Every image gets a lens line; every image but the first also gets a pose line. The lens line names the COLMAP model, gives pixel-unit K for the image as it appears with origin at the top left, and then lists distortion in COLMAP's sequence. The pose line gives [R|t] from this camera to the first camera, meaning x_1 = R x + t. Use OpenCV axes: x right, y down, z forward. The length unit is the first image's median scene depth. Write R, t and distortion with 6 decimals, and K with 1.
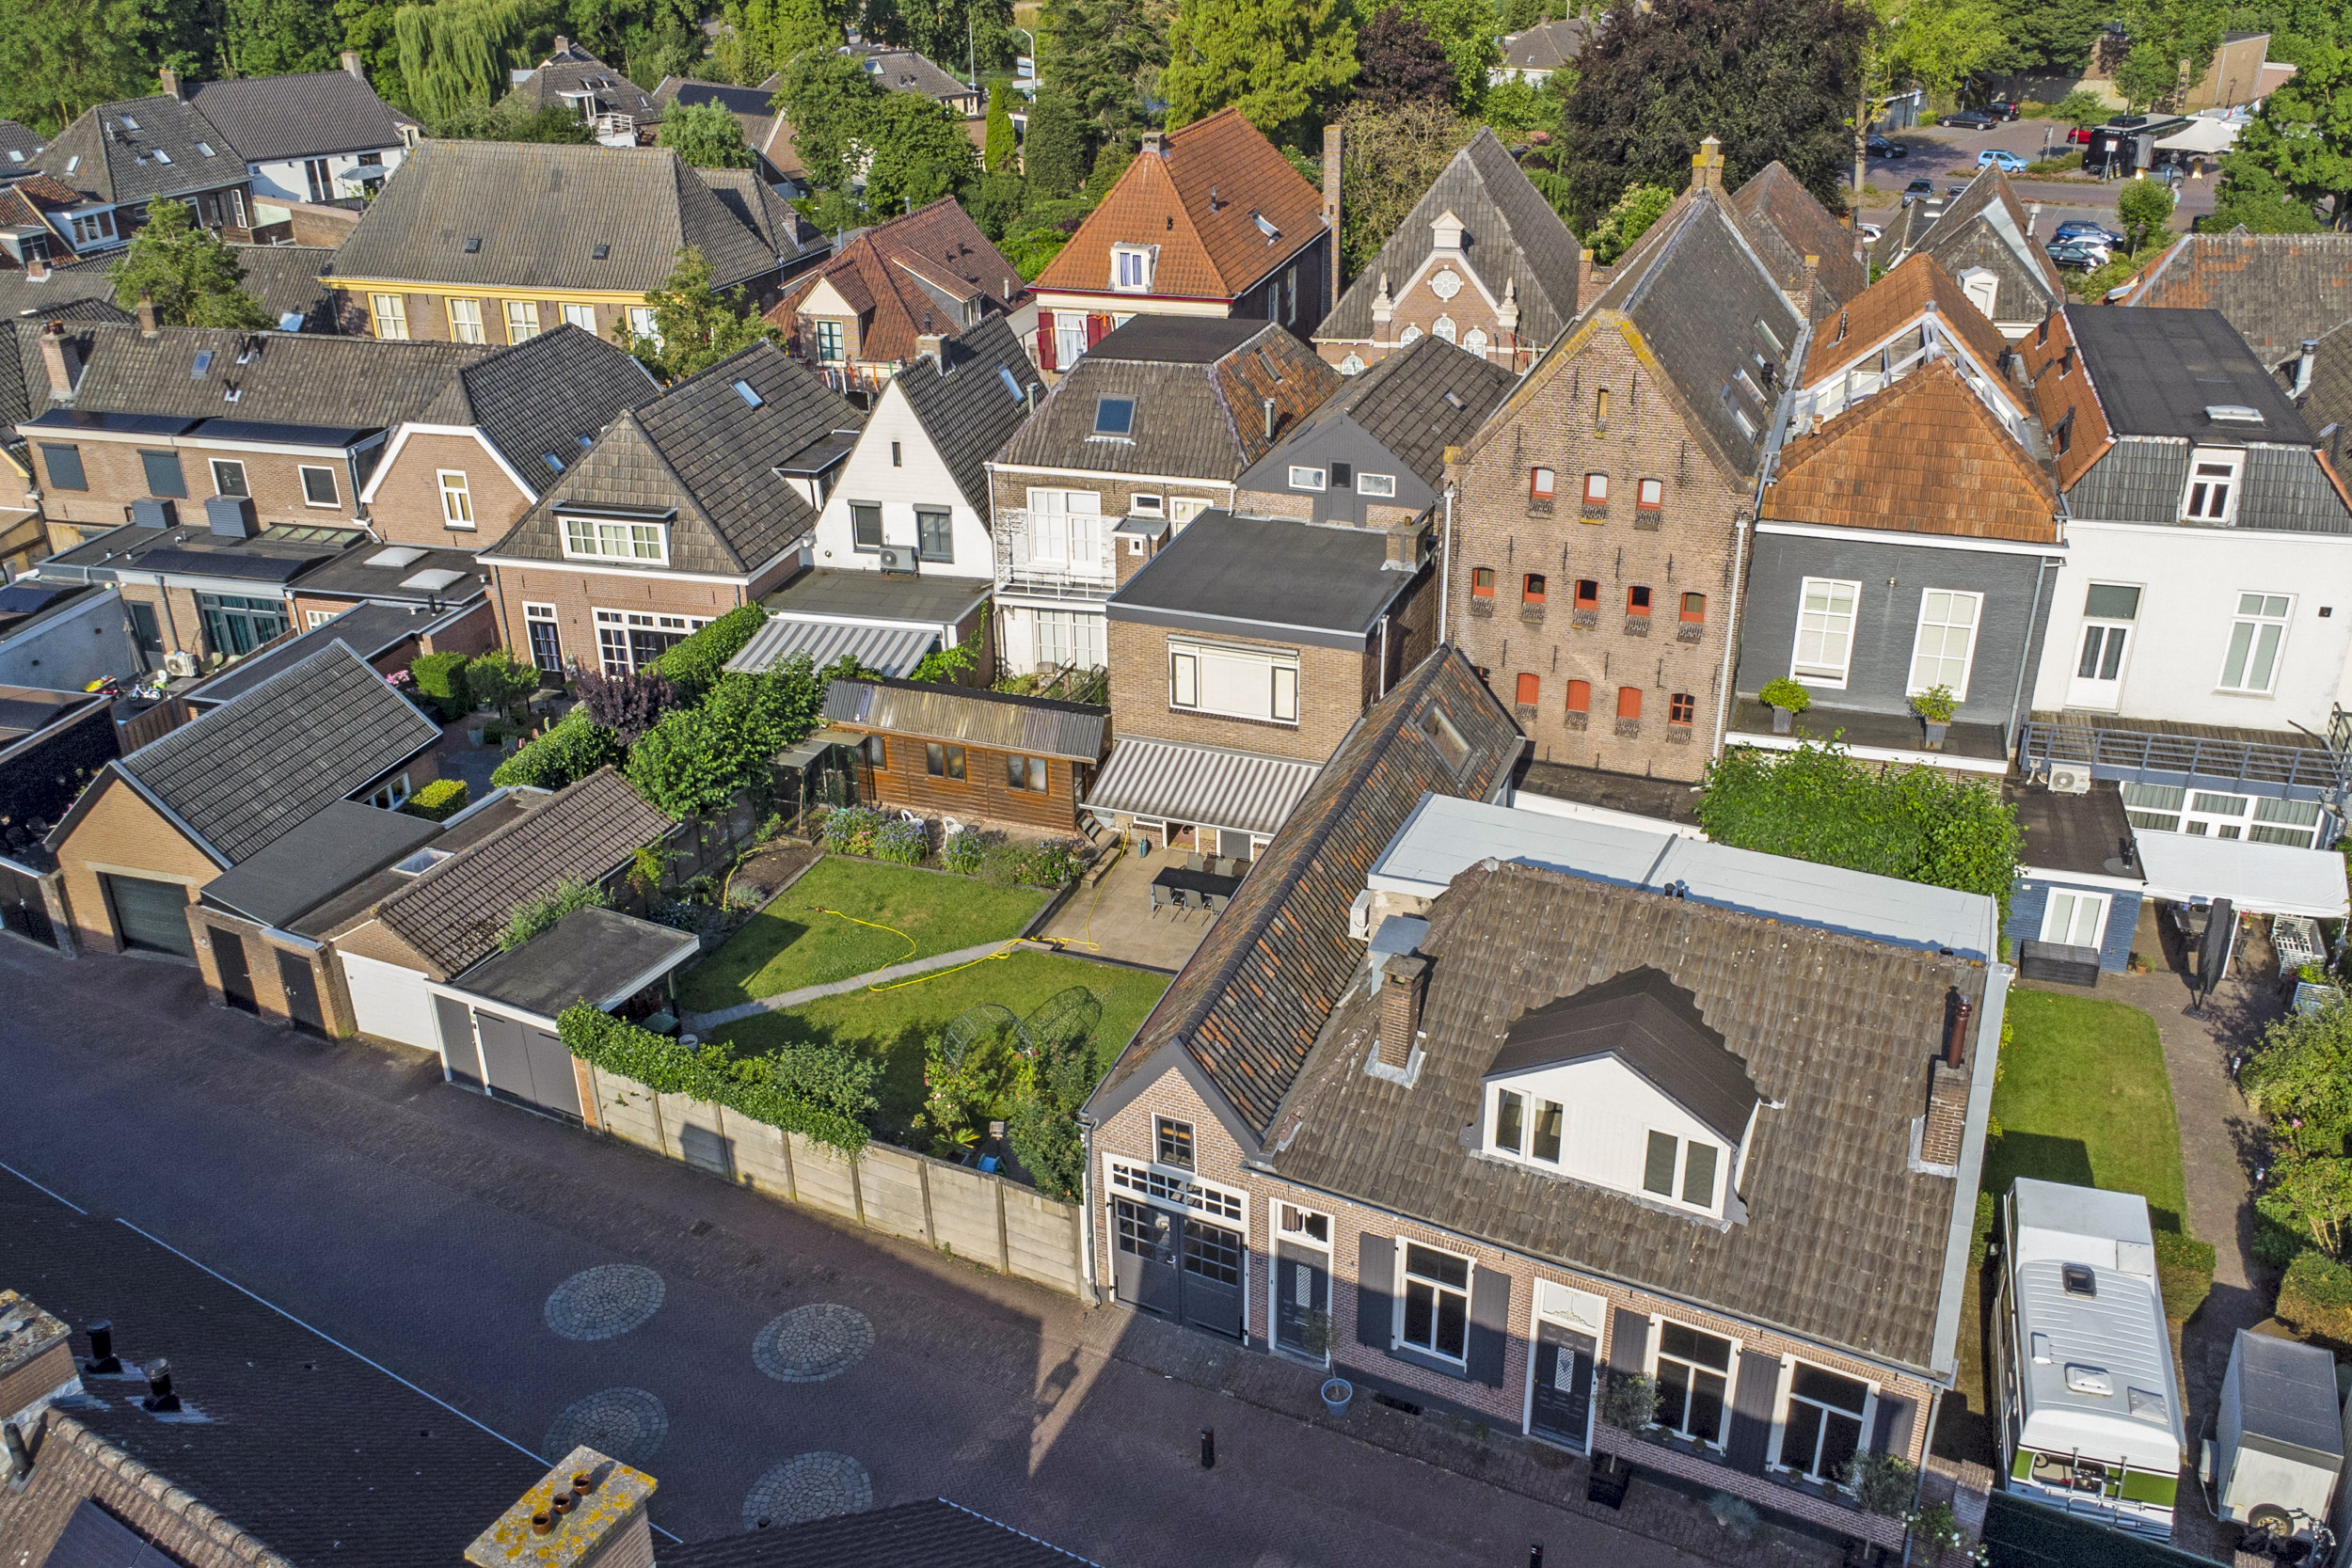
lens RADIAL K [[2010.6, 0, 1192.6], [0, 2010.6, 785.4], [0, 0, 1]] dist [-0.000167, 0.059291]
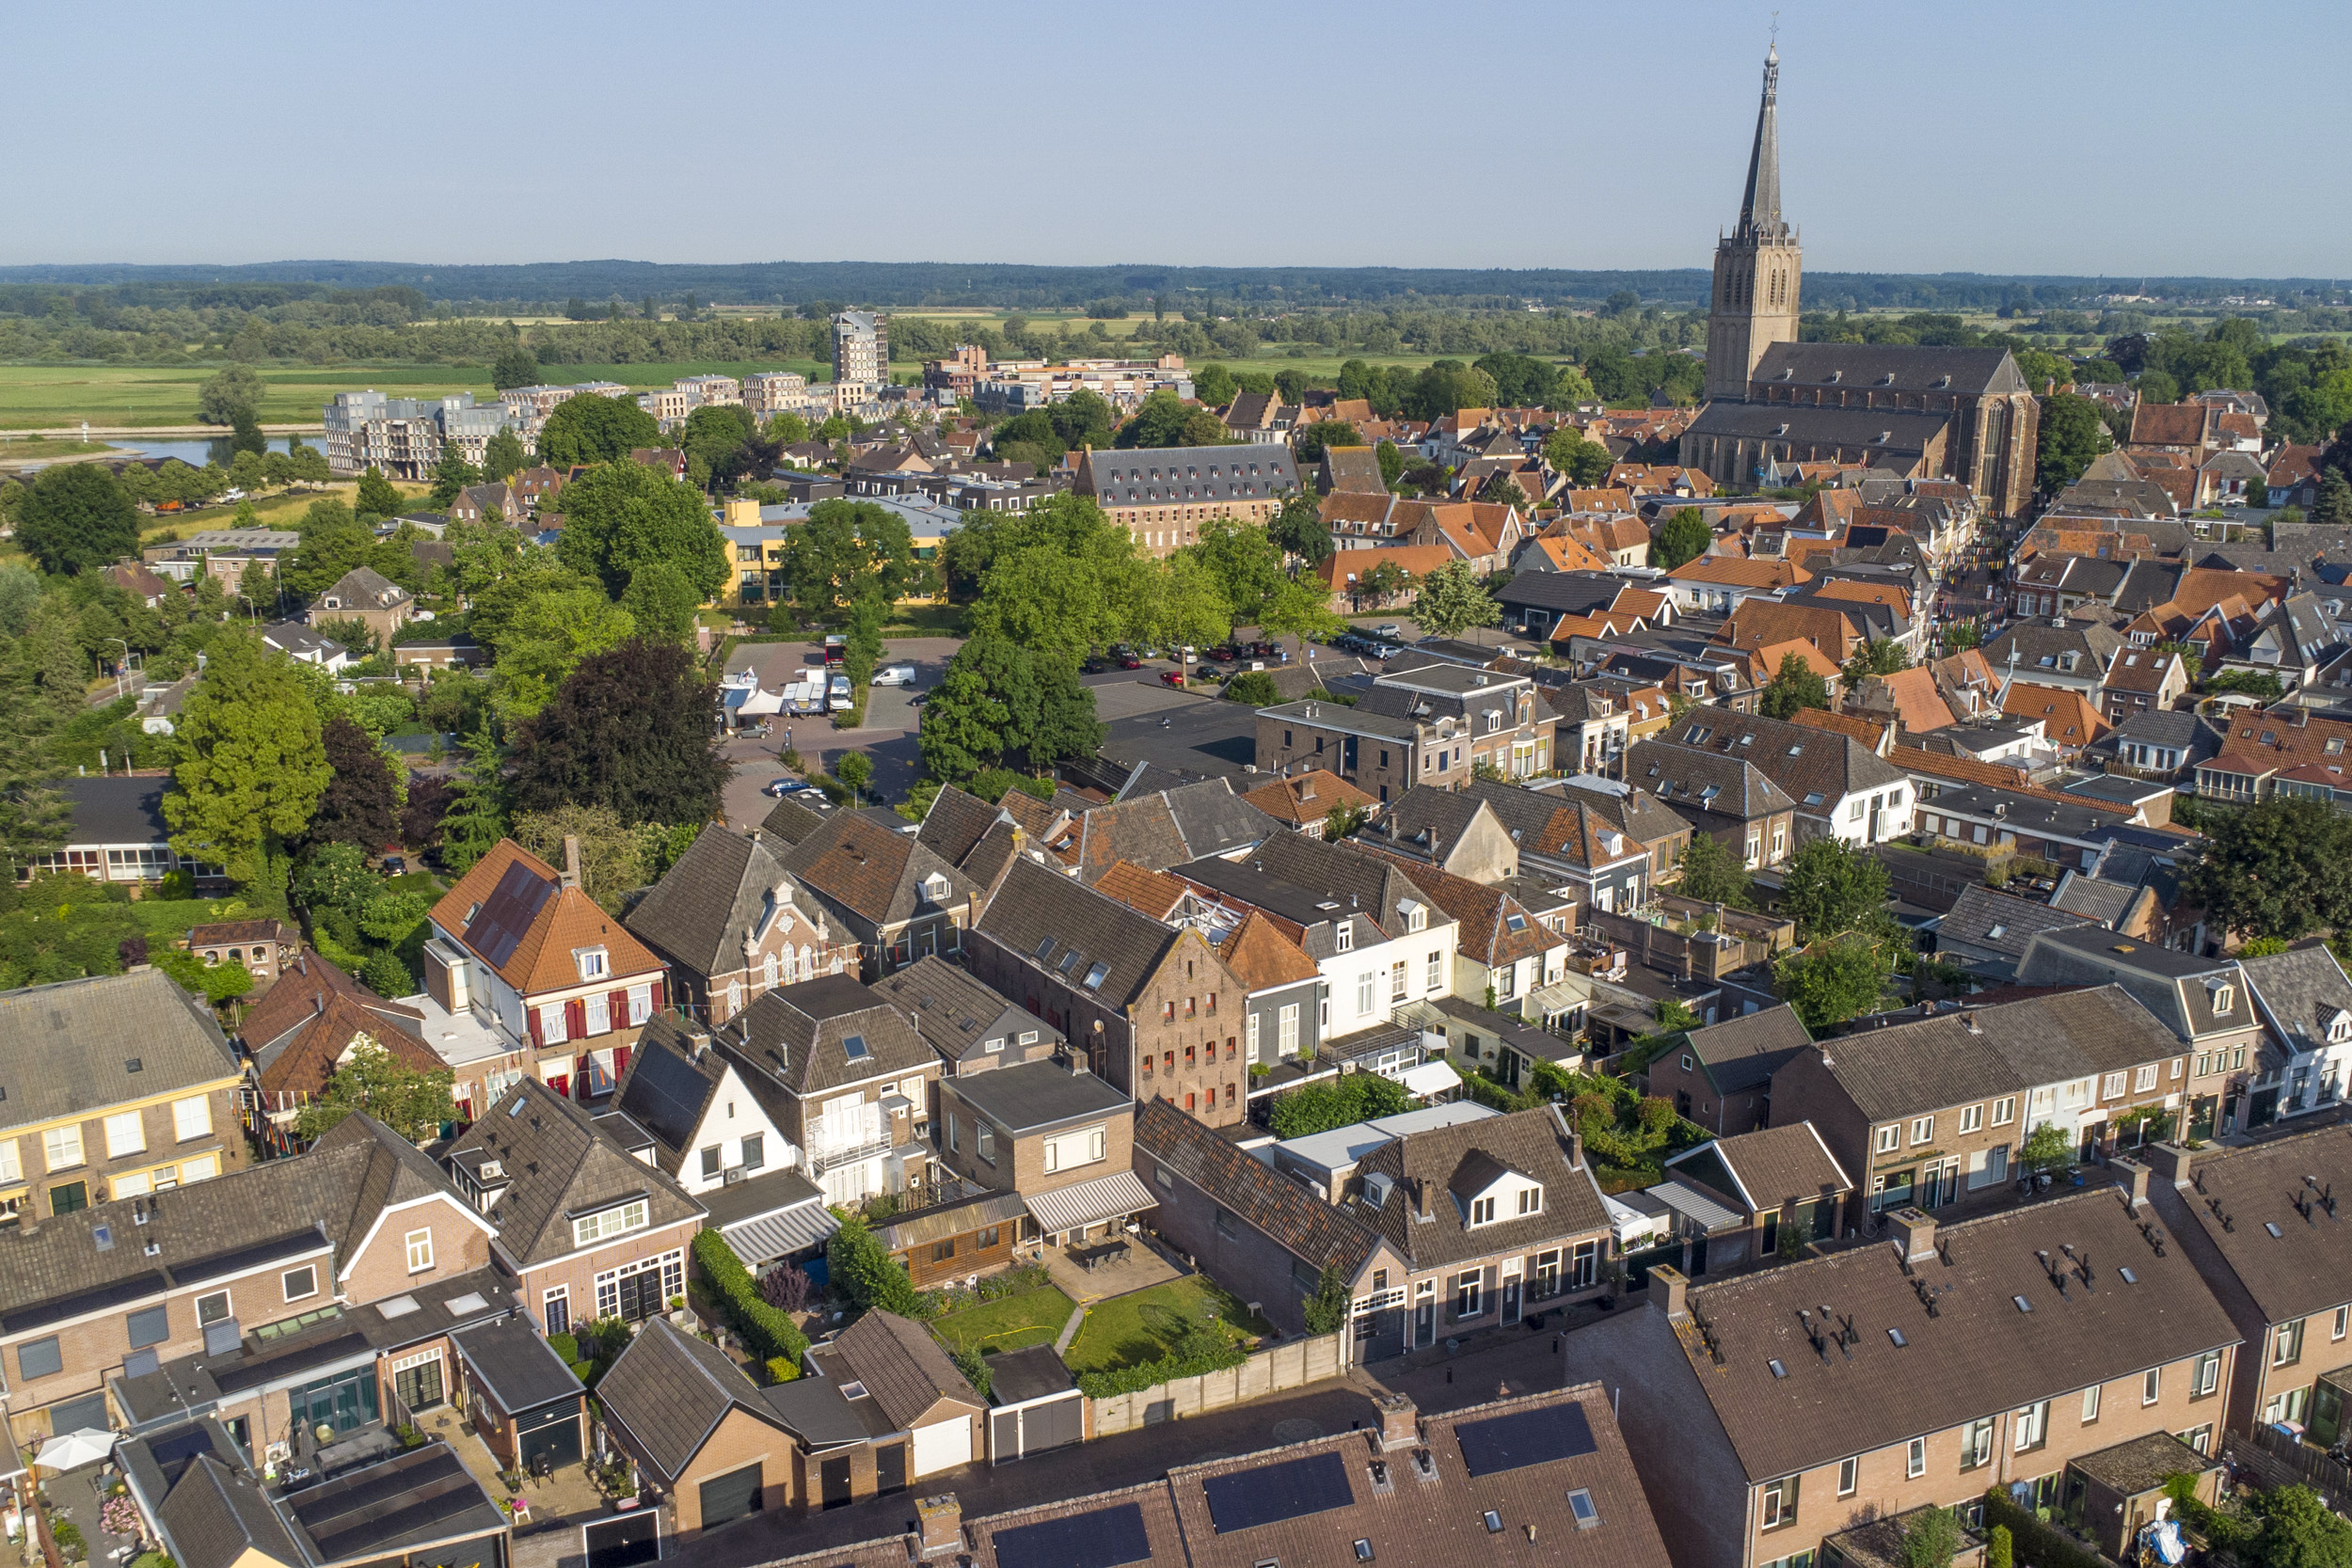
lens RADIAL K [[2010.6, 0, 1192.6], [0, 2010.6, 785.4], [0, 0, 1]] dist [-0.000167, 0.059291]
pose [[0.606392, -0.183845, 0.773621, -1.365283], [0.342794, 0.938298, -0.045715, -0.255572], [-0.717482, 0.292914, 0.631998, -0.427023]]
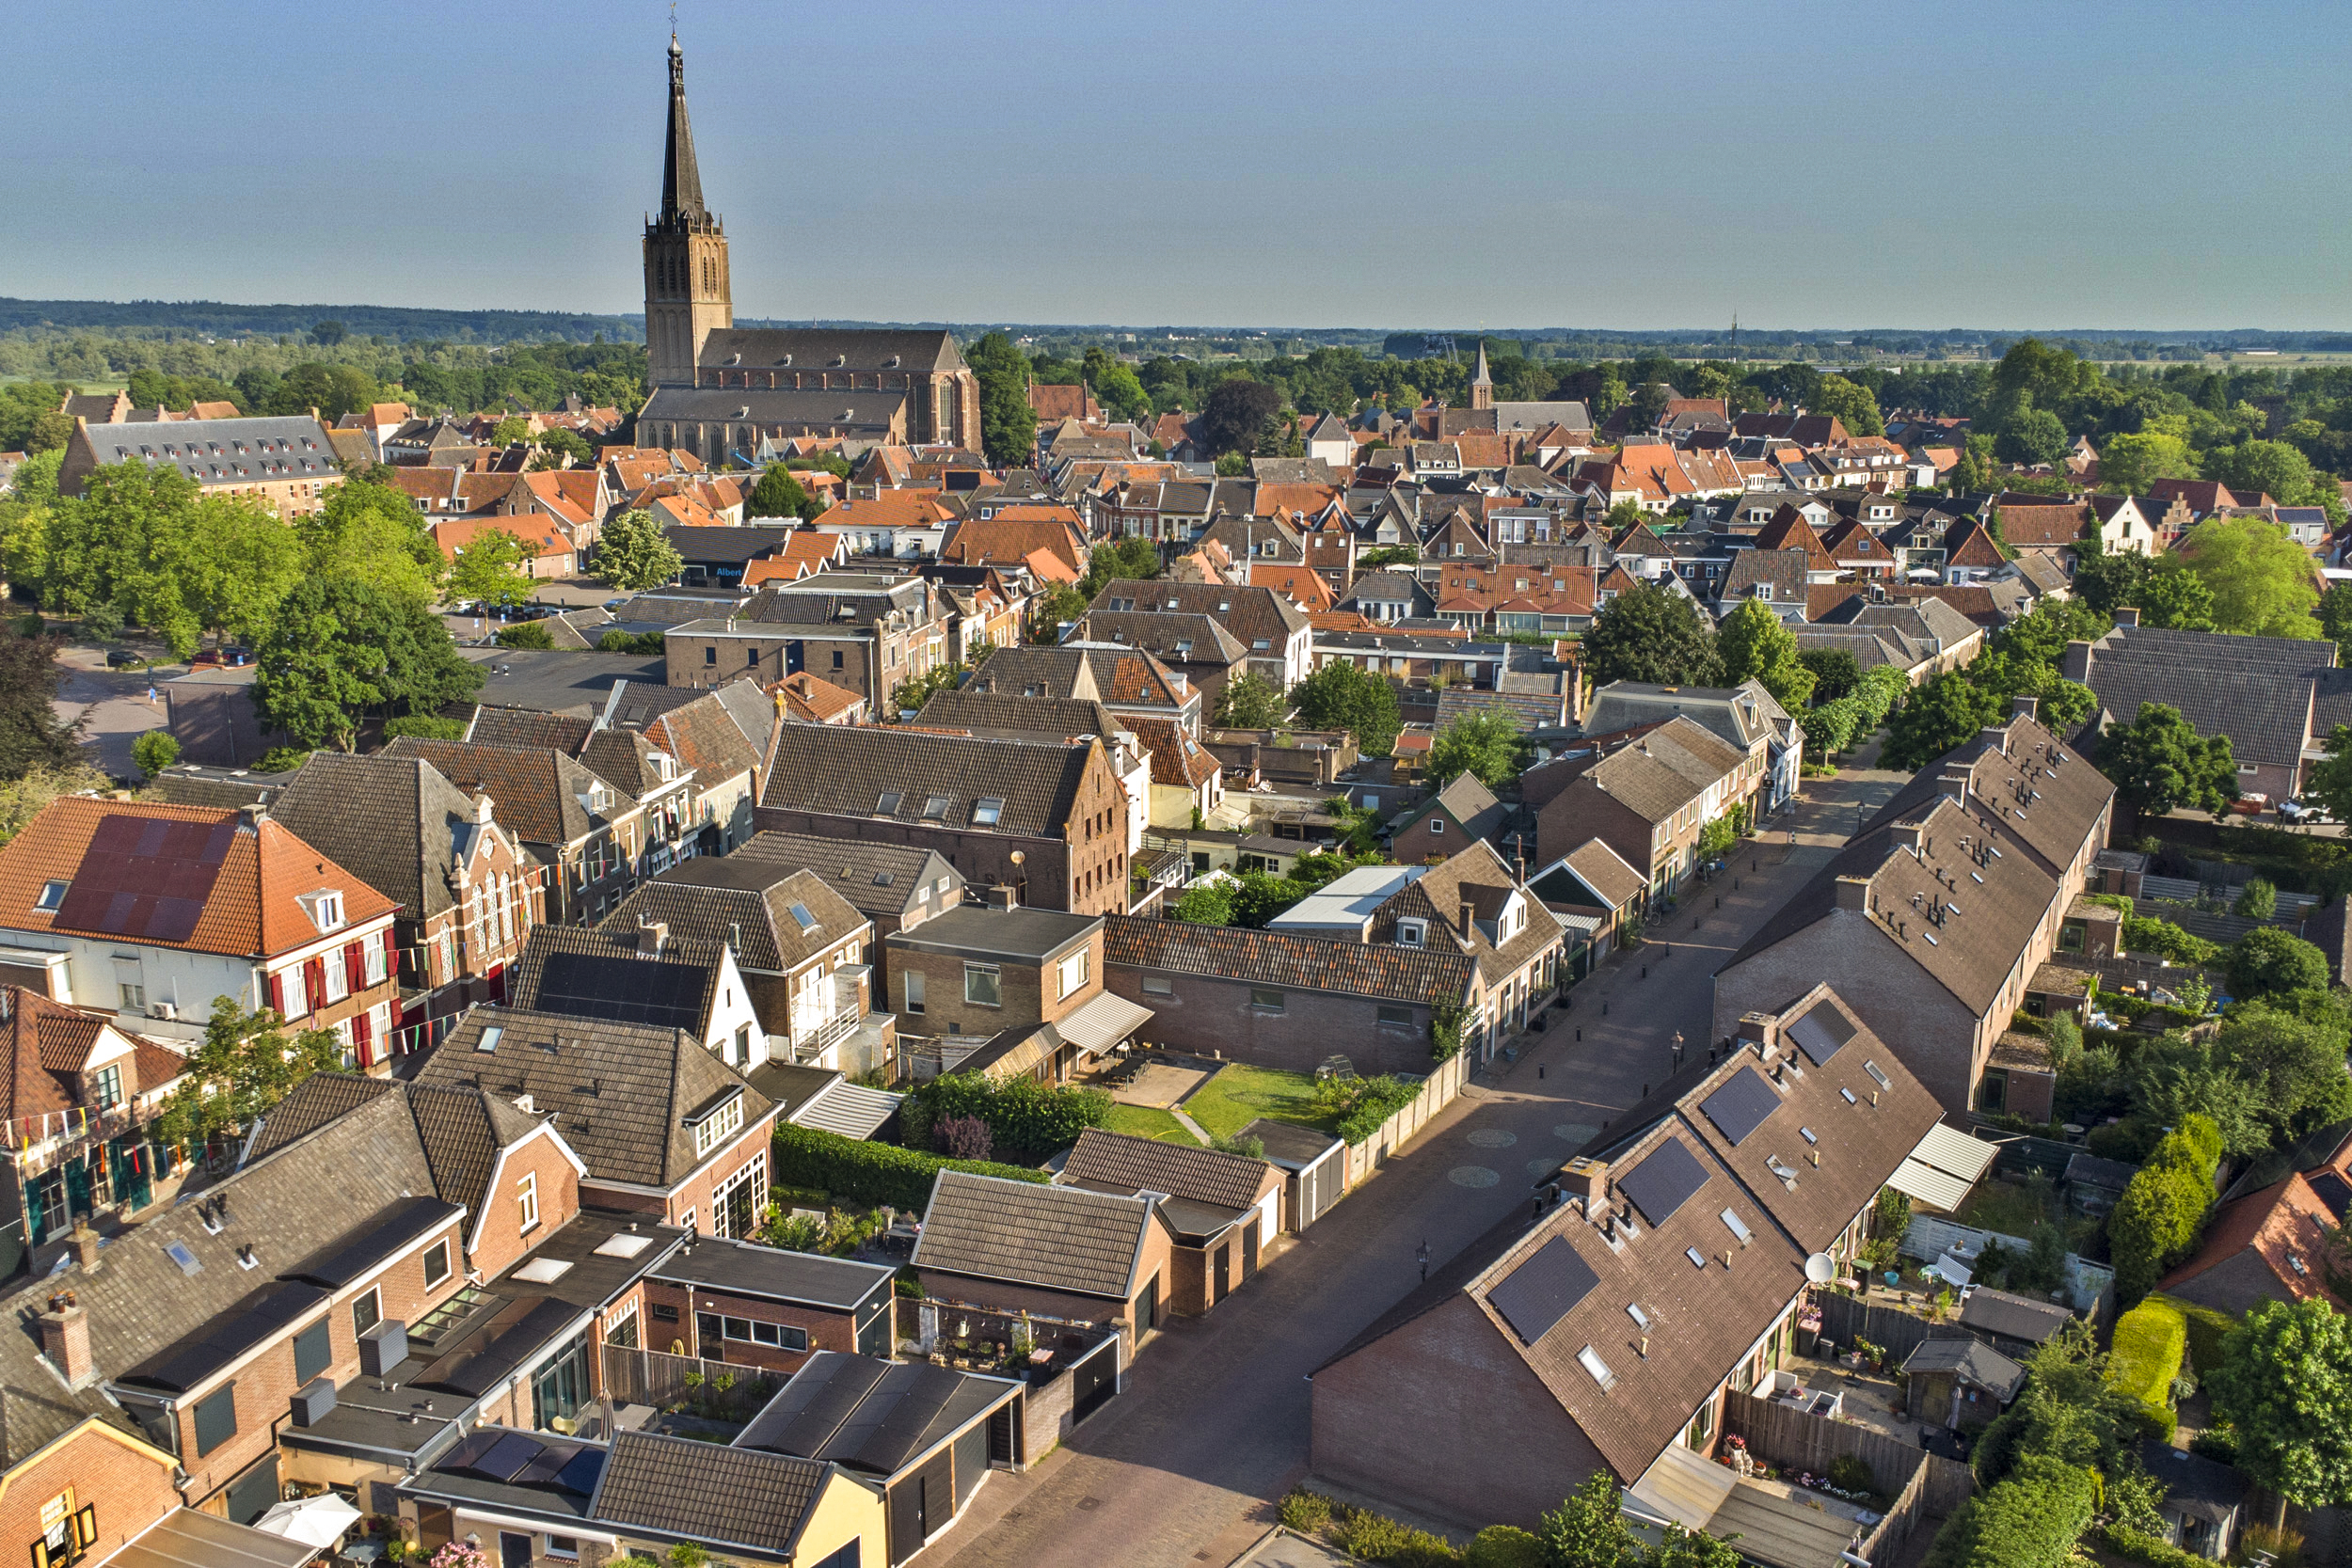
lens RADIAL K [[2005.3, 0, 1188.8], [0, 2005.3, 792.4], [0, 0, 1]] dist [0.004420, 0.047716]
pose [[0.031248, -0.216052, 0.975882, -1.751867], [0.433295, 0.882774, 0.181565, -0.488958], [-0.900710, 0.417172, 0.121199, 0.611378]]
